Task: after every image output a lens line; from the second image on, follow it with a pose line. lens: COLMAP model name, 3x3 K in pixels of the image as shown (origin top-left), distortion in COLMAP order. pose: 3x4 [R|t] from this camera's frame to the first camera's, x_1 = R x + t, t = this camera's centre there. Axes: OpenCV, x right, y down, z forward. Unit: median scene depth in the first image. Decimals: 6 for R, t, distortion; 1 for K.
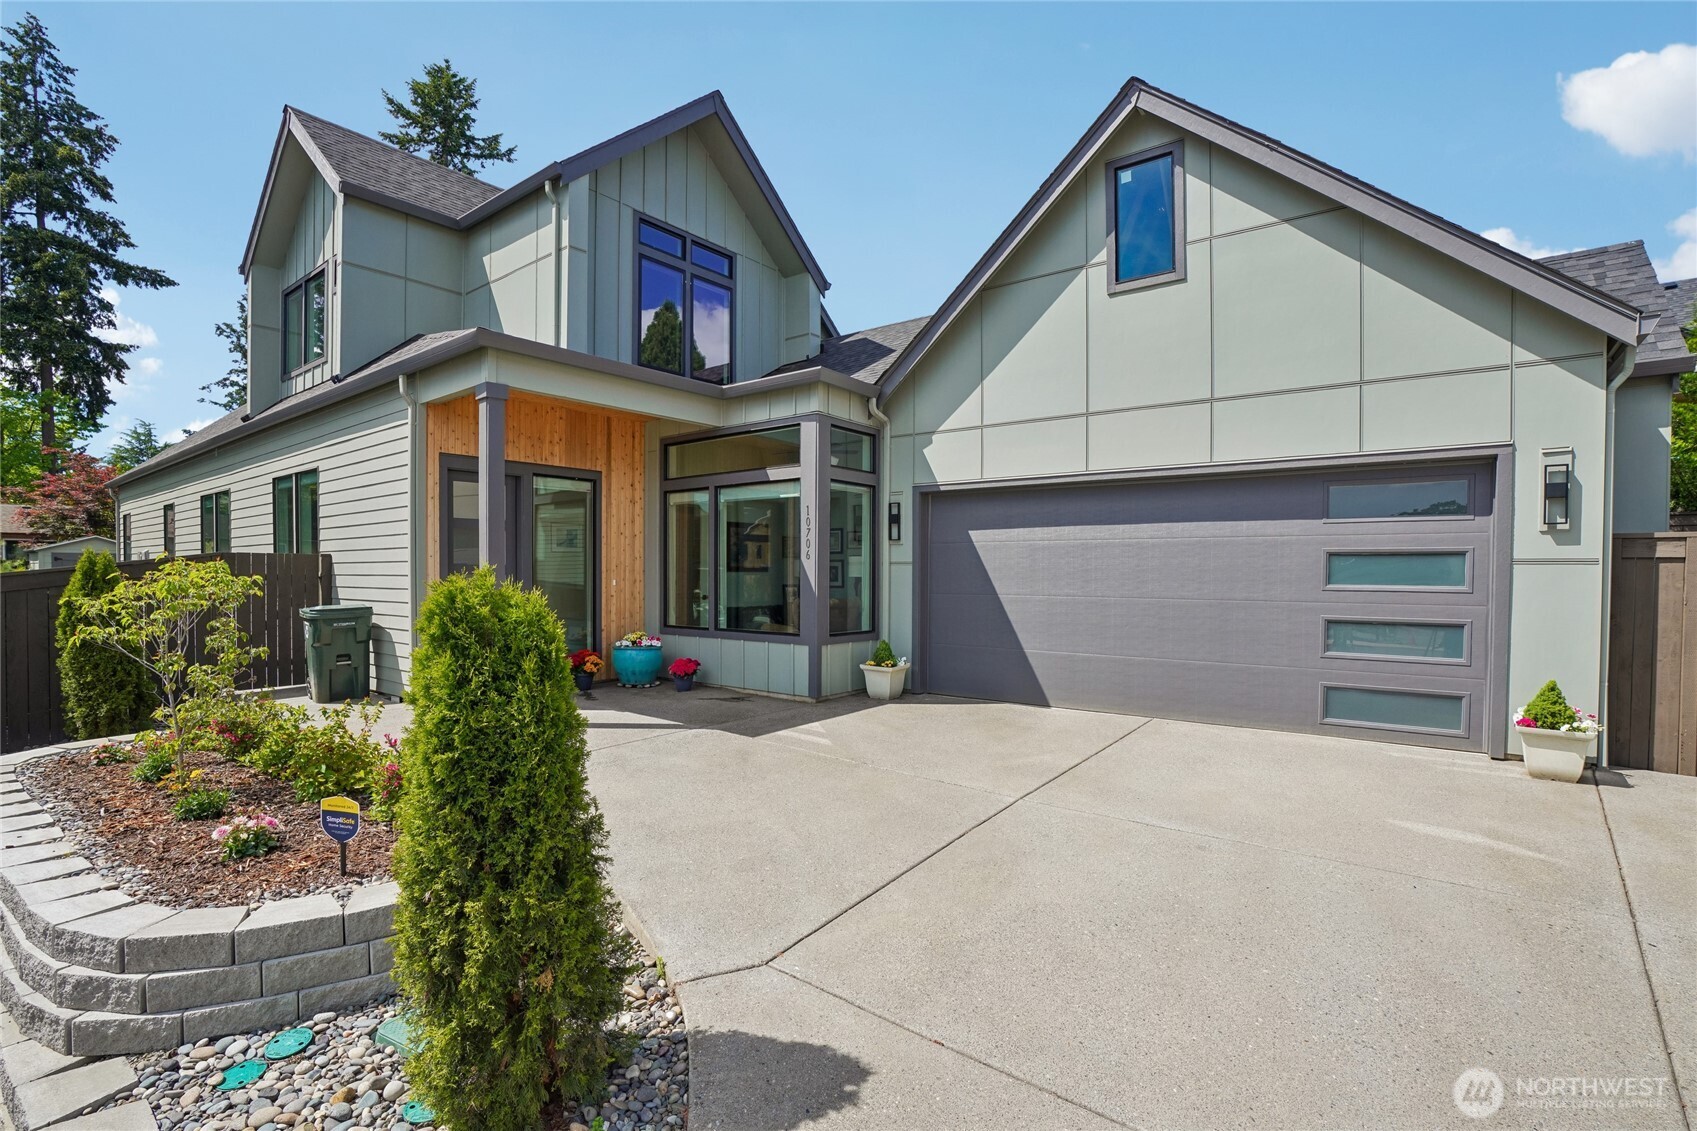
lens RADIAL K [[788.6, 0, 849.2], [0, 788.6, 580.8], [0, 0, 1]] dist [-0.053086, 0.016991]
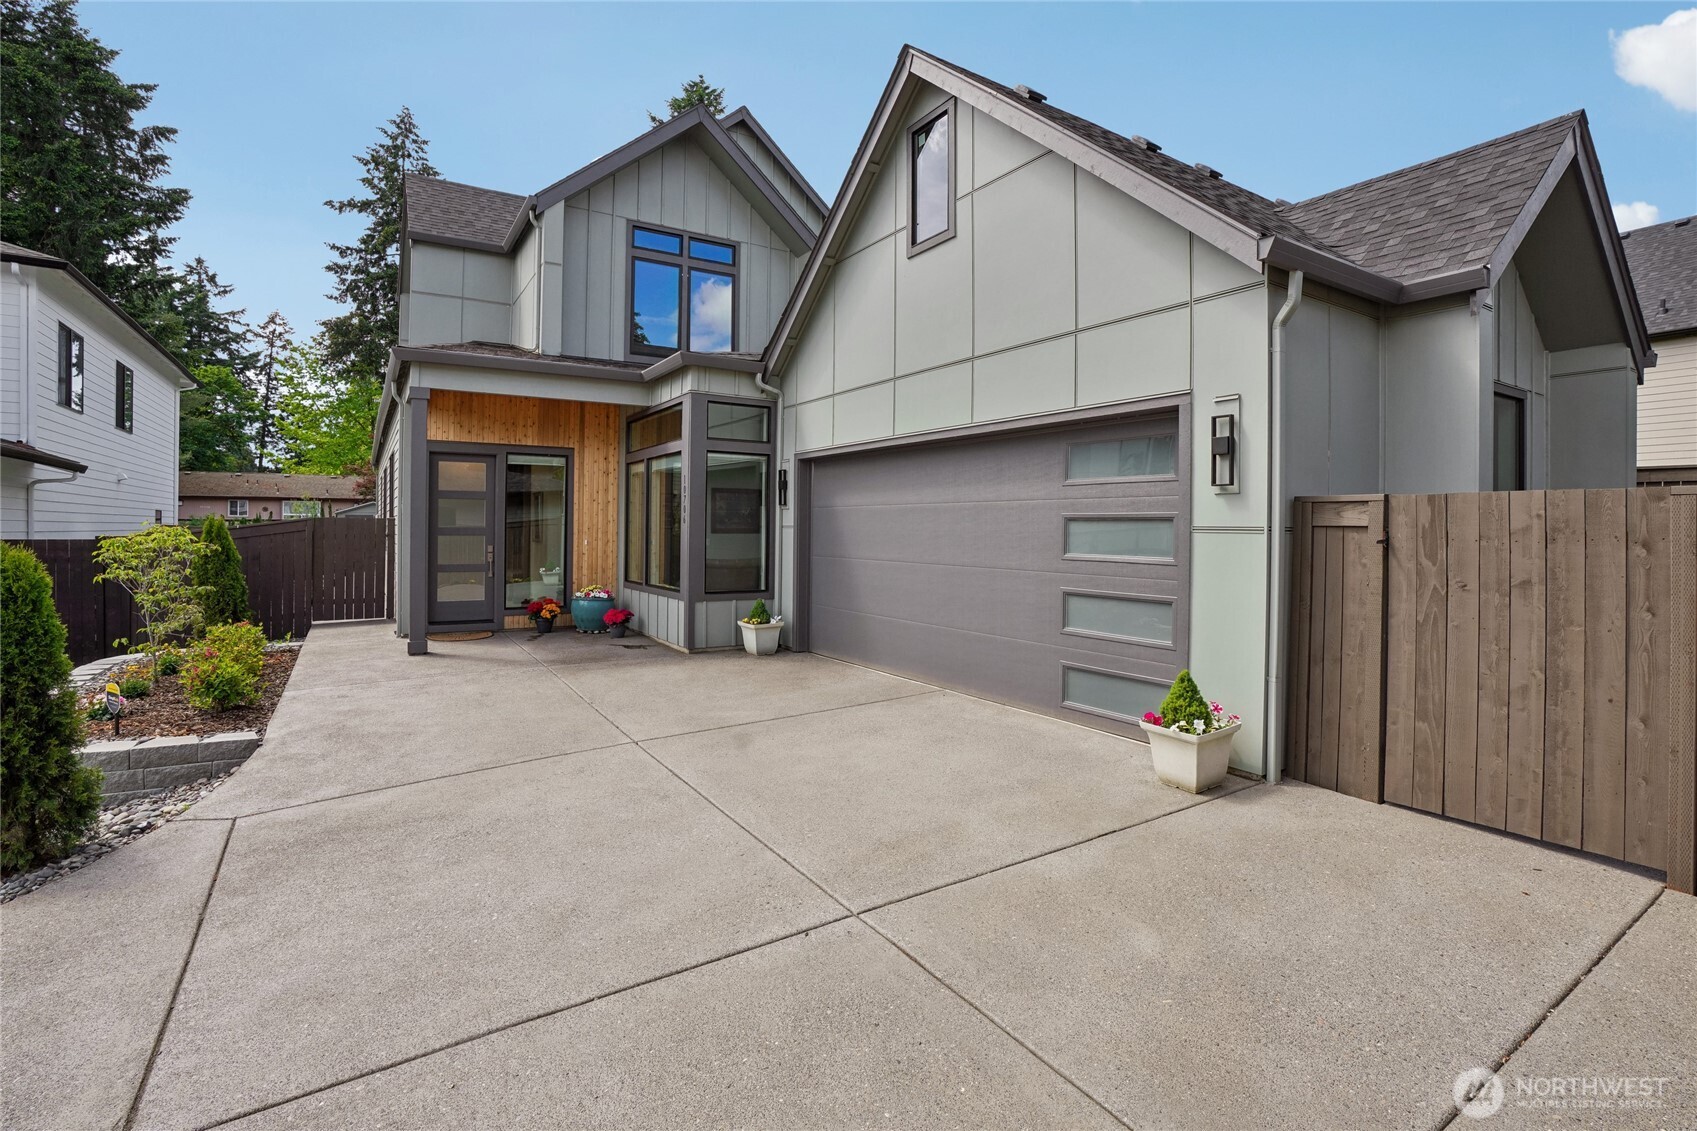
lens RADIAL K [[788.6, 0, 818.0], [0, 788.6, 519.1], [0, 0, 1]] dist [-0.053086, 0.016991]
pose [[0.939942, -0.001517, -0.341332, 0.451159], [-0.007219, 0.999678, -0.024322, -0.006937], [0.341259, 0.025326, 0.939628, 0.021430]]
